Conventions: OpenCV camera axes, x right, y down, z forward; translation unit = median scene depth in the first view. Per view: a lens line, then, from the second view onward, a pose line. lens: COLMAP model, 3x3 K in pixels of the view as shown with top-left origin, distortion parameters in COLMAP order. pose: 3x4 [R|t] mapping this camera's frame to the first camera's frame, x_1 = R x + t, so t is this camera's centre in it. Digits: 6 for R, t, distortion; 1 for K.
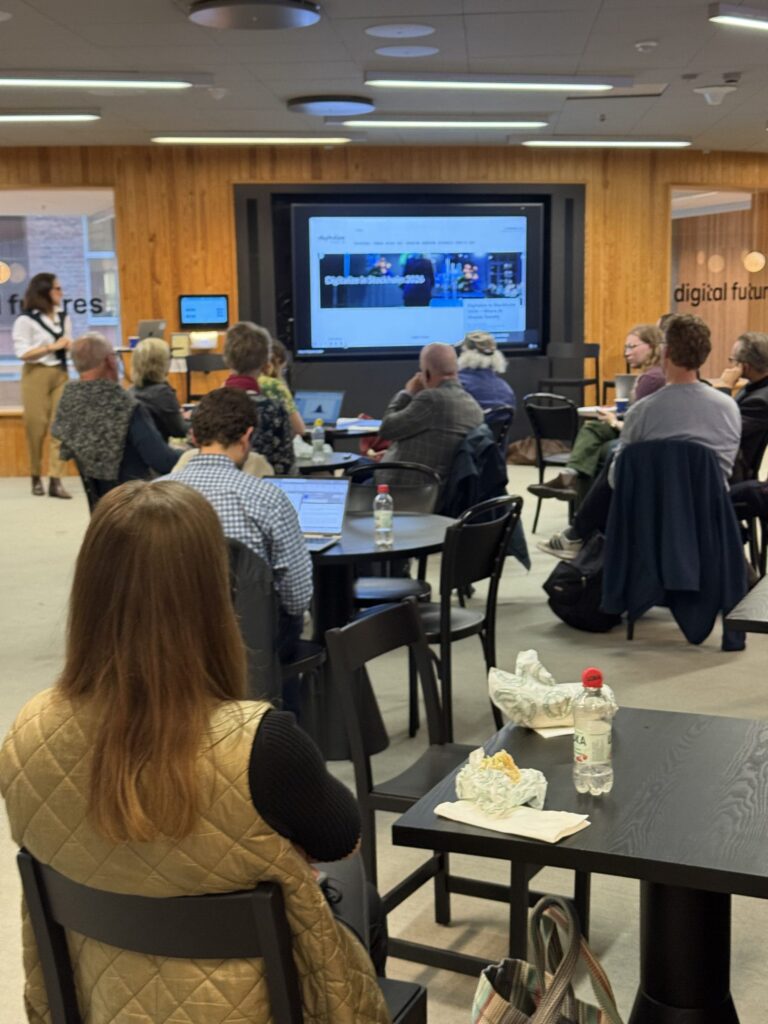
lens RADIAL K [[1419.9, 0, 390.8], [0, 1419.9, 501.1], [0, 0, 1]] dist [0.174556, -0.277415]
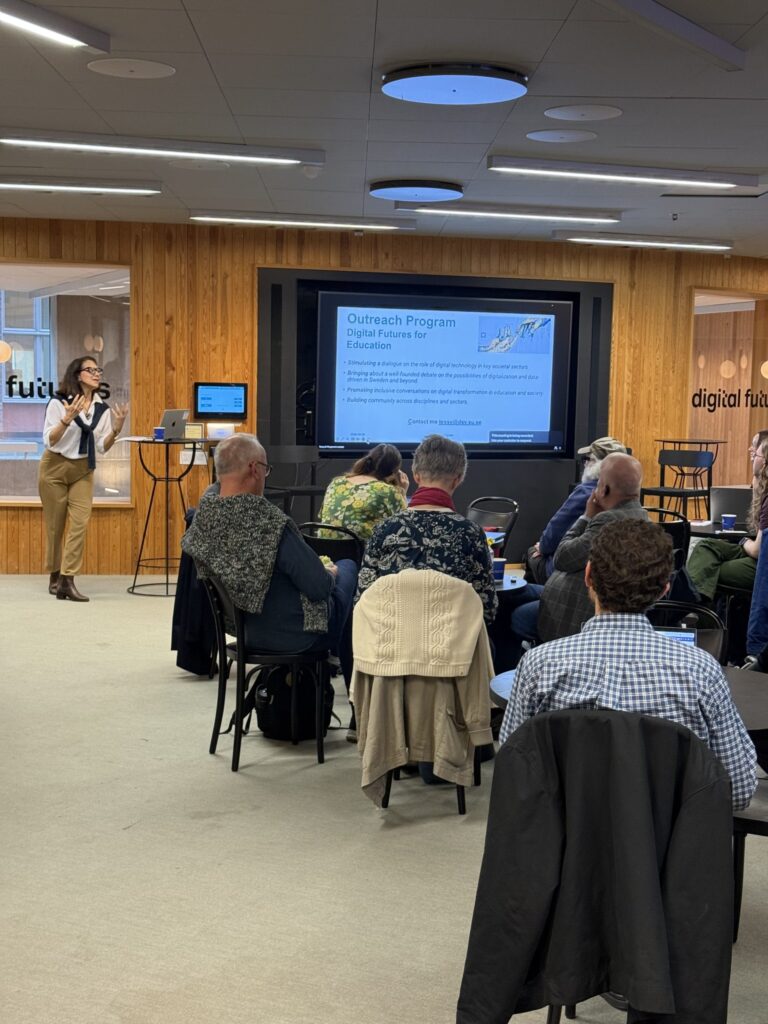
lens RADIAL K [[1397.7, 0, 371.9], [0, 1397.7, 536.8], [0, 0, 1]] dist [0.120663, -0.011385]
pose [[0.994594, 0.025821, 0.100578, -0.123434], [-0.022769, 0.999248, -0.031376, -0.017386], [-0.101313, 0.028916, 0.994434, 0.079992]]
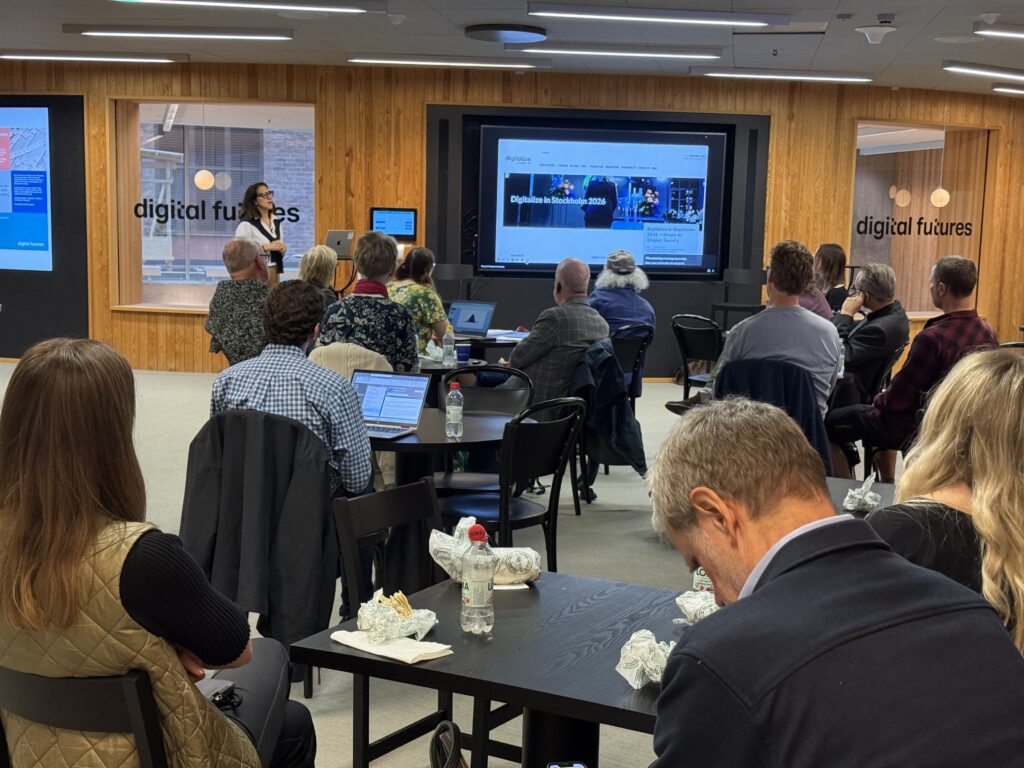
lens RADIAL K [[1419.9, 0, 512.0], [0, 1419.9, 384.0], [0, 0, 1]] dist [0.174556, -0.277415]
pose [[0.995190, 0.051104, -0.083573, 0.049661], [-0.053318, 0.998277, -0.024483, 0.005433], [0.082178, 0.028821, 0.996201, -0.031711]]
